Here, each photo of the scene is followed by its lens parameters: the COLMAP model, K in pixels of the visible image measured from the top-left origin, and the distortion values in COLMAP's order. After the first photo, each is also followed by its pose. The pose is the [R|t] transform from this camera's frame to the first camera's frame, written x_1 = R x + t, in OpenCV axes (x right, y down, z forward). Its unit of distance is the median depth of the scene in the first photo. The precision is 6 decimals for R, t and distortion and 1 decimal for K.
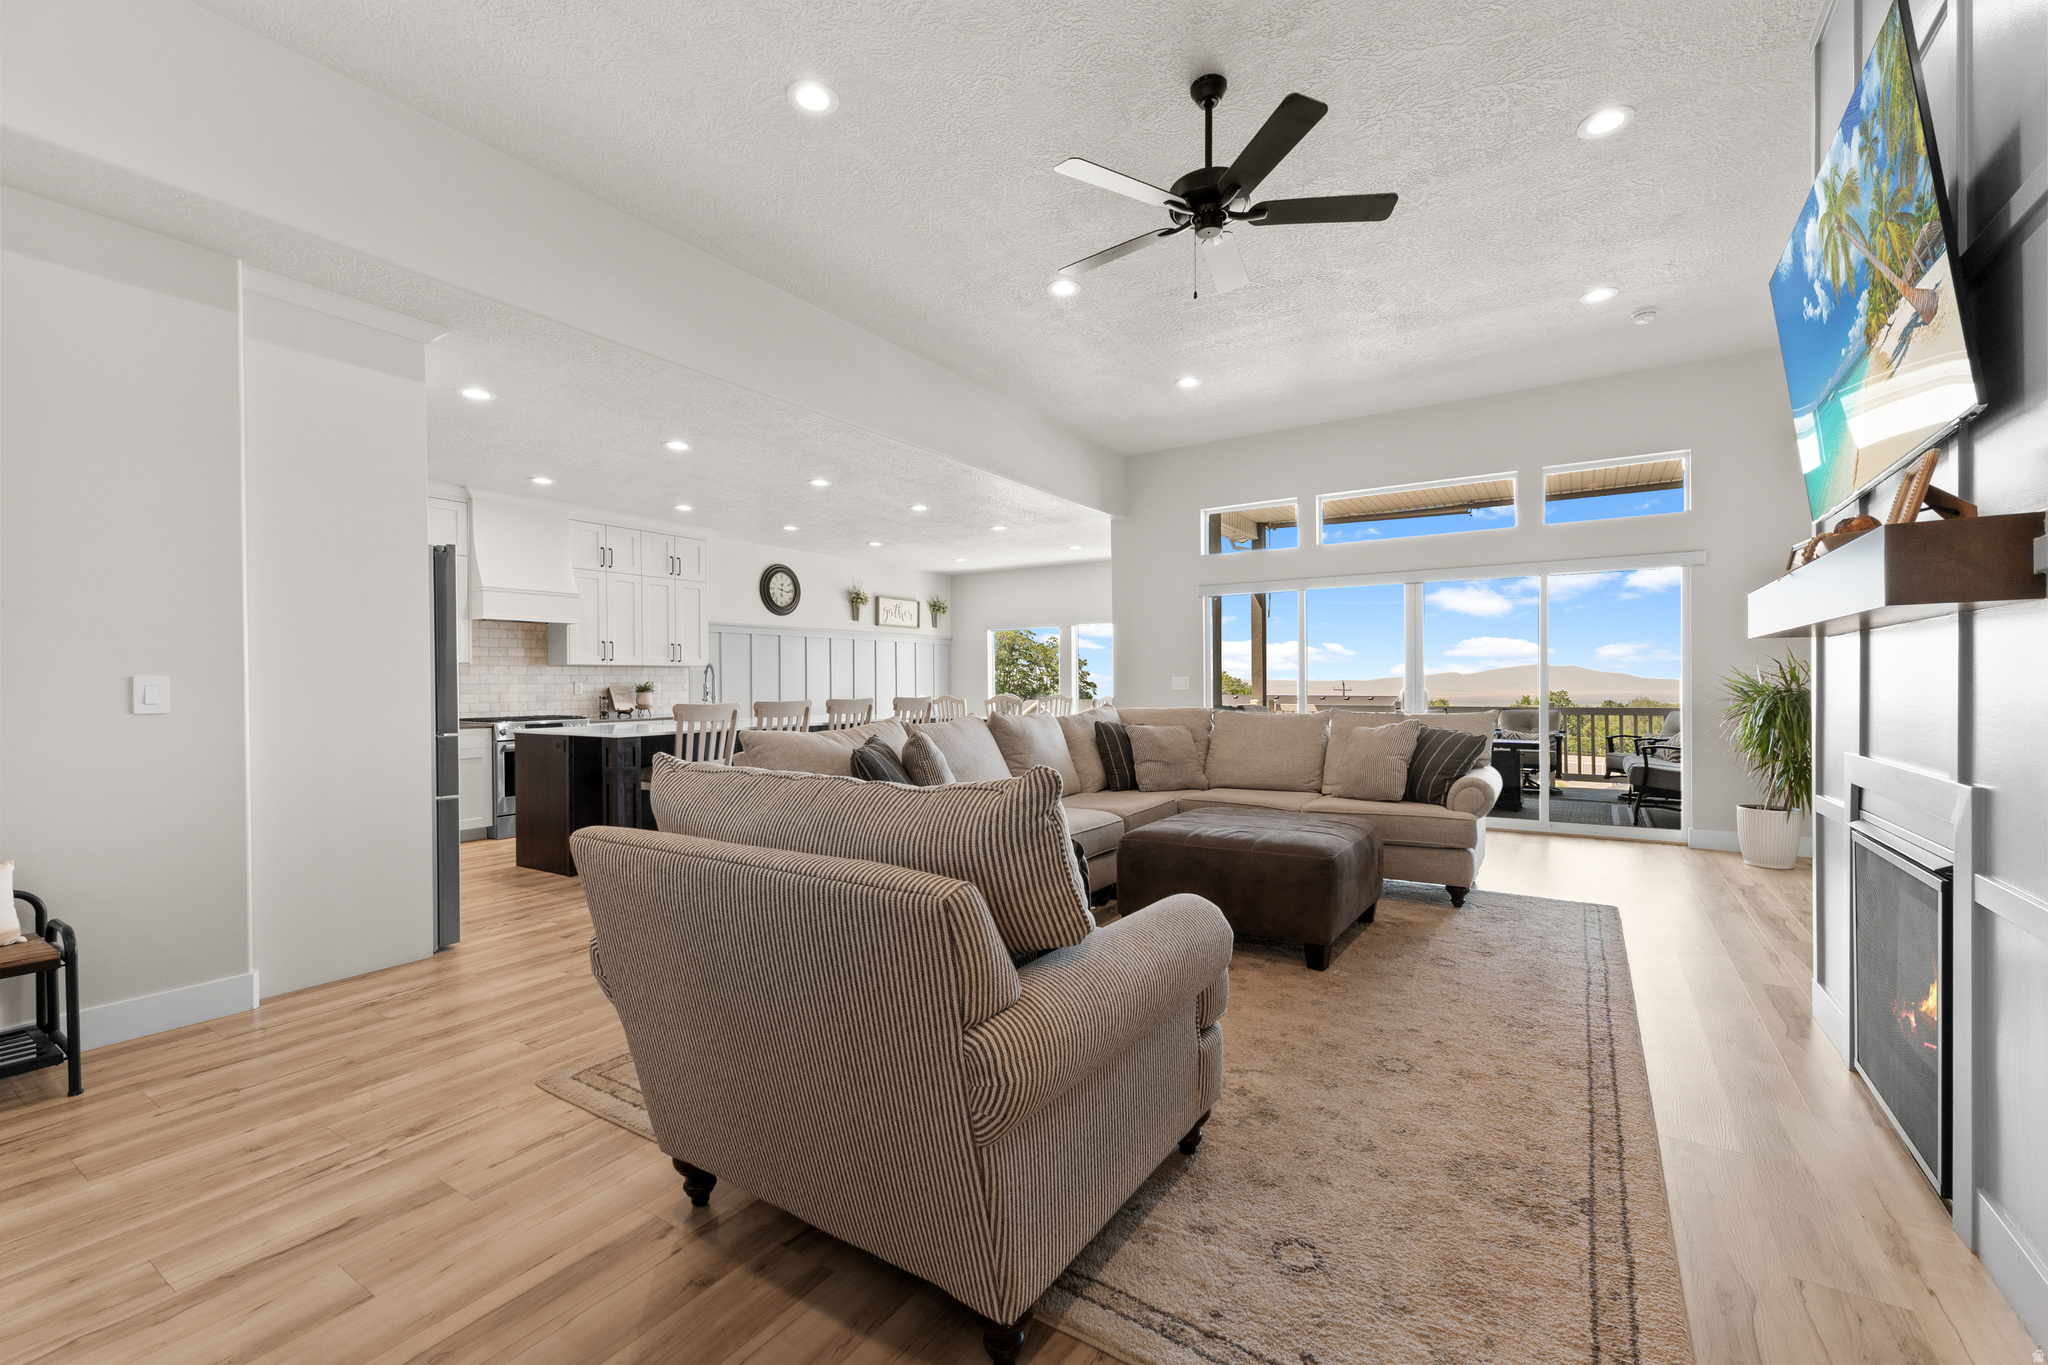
lens RADIAL K [[862.5, 0, 1024.0], [0, 862.5, 682.5], [0, 0, 1]] dist [0.001648, 0.000516]
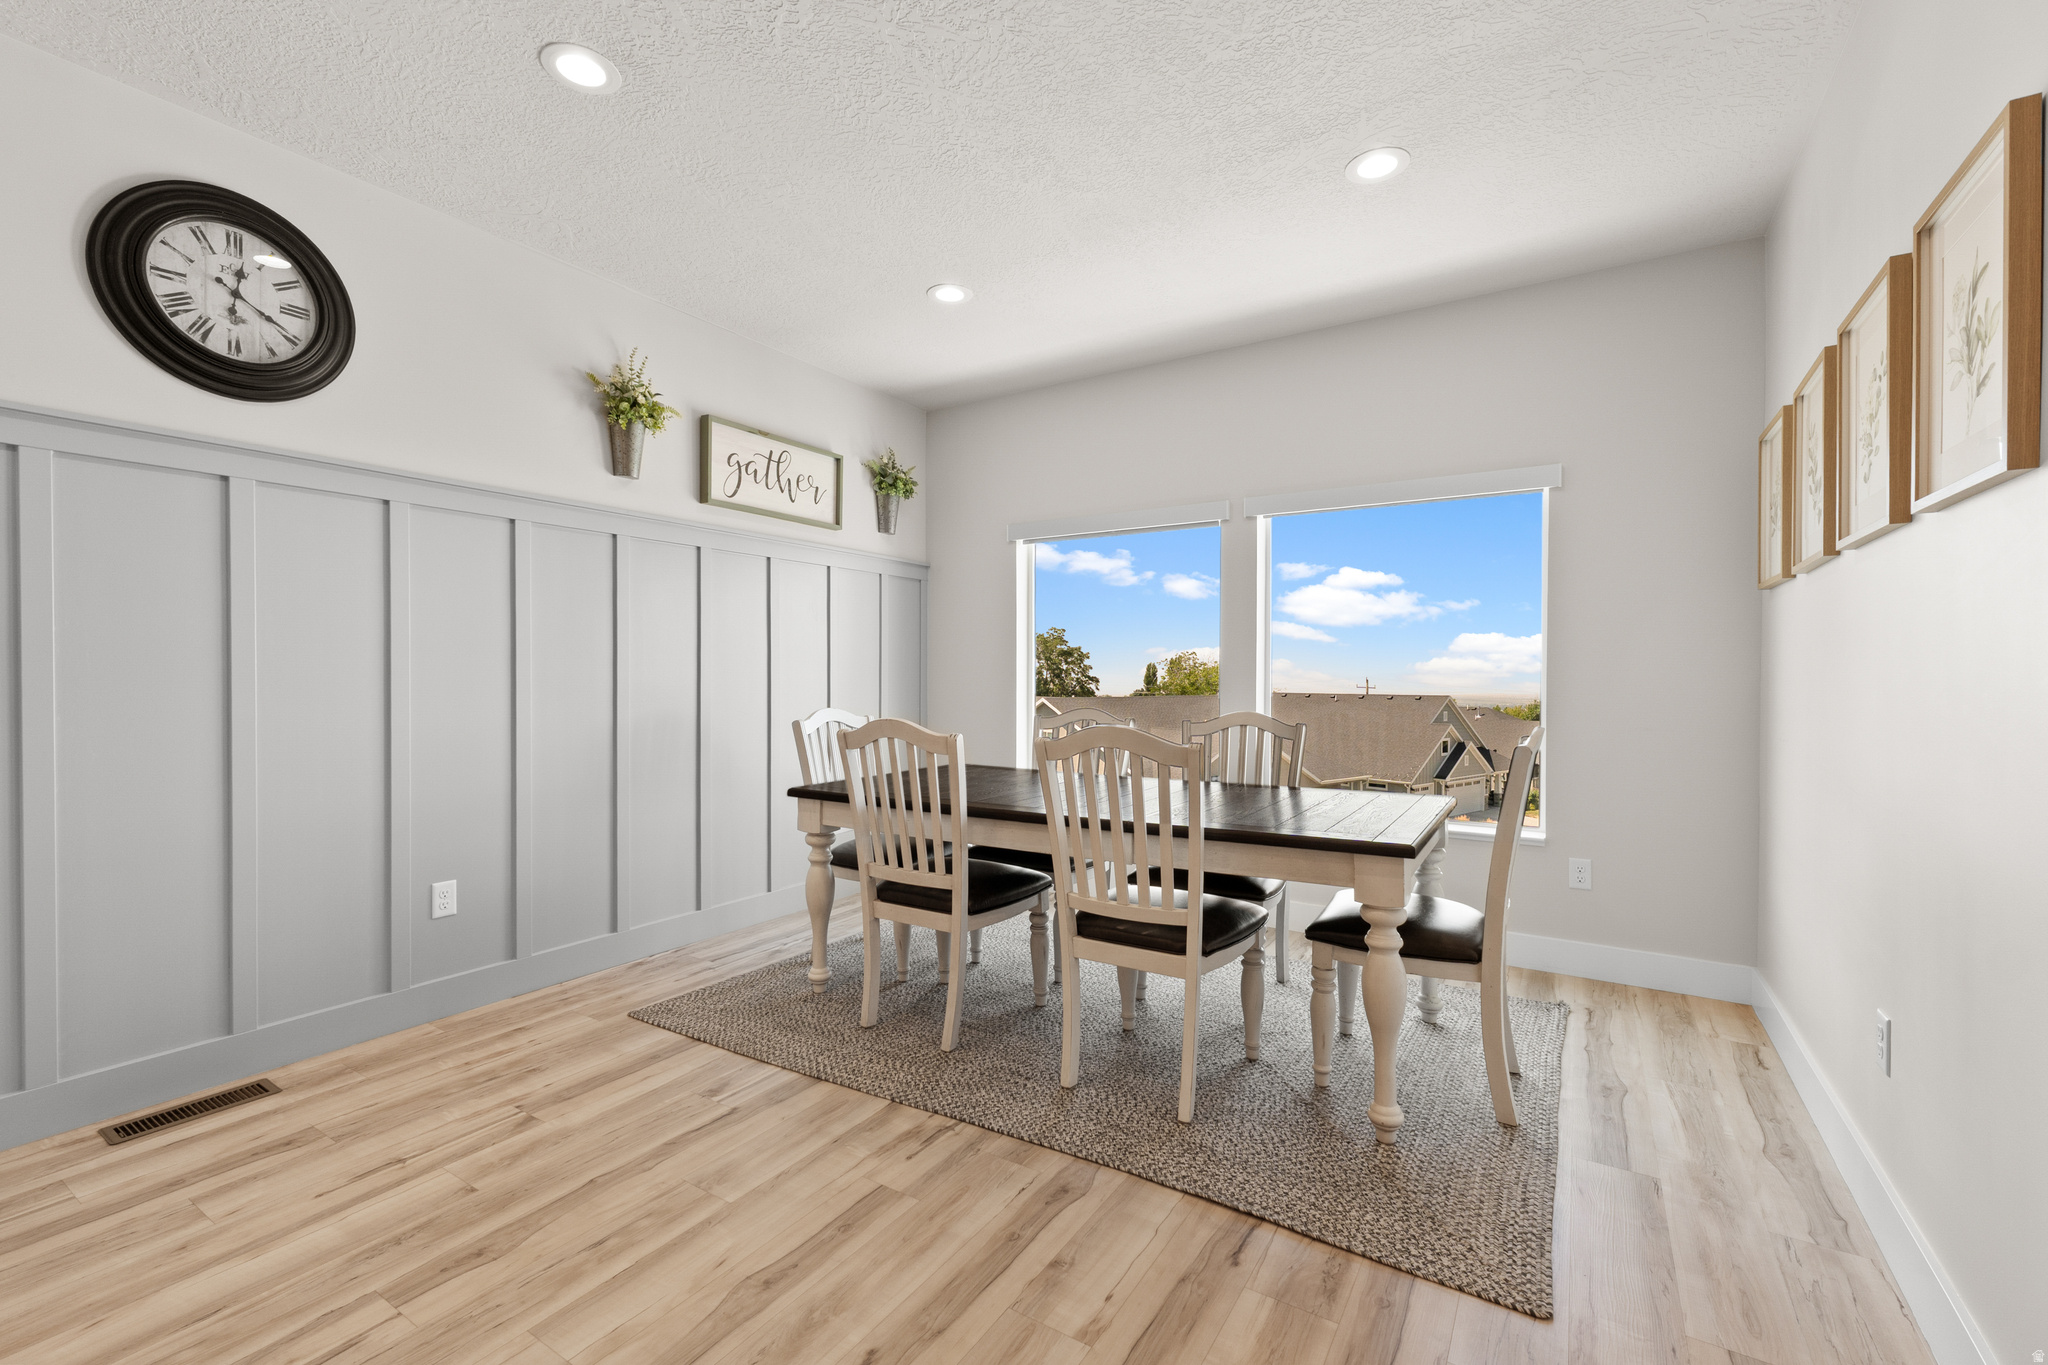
lens RADIAL K [[896.7, 0, 1024.0], [0, 896.7, 682.5], [0, 0, 1]] dist [0.005540, 0.000105]
pose [[0.999932, 0.010089, 0.005915, -0.050663], [-0.010128, 0.999926, 0.006695, 0.002005], [-0.005847, -0.006754, 0.999960, 0.726666]]
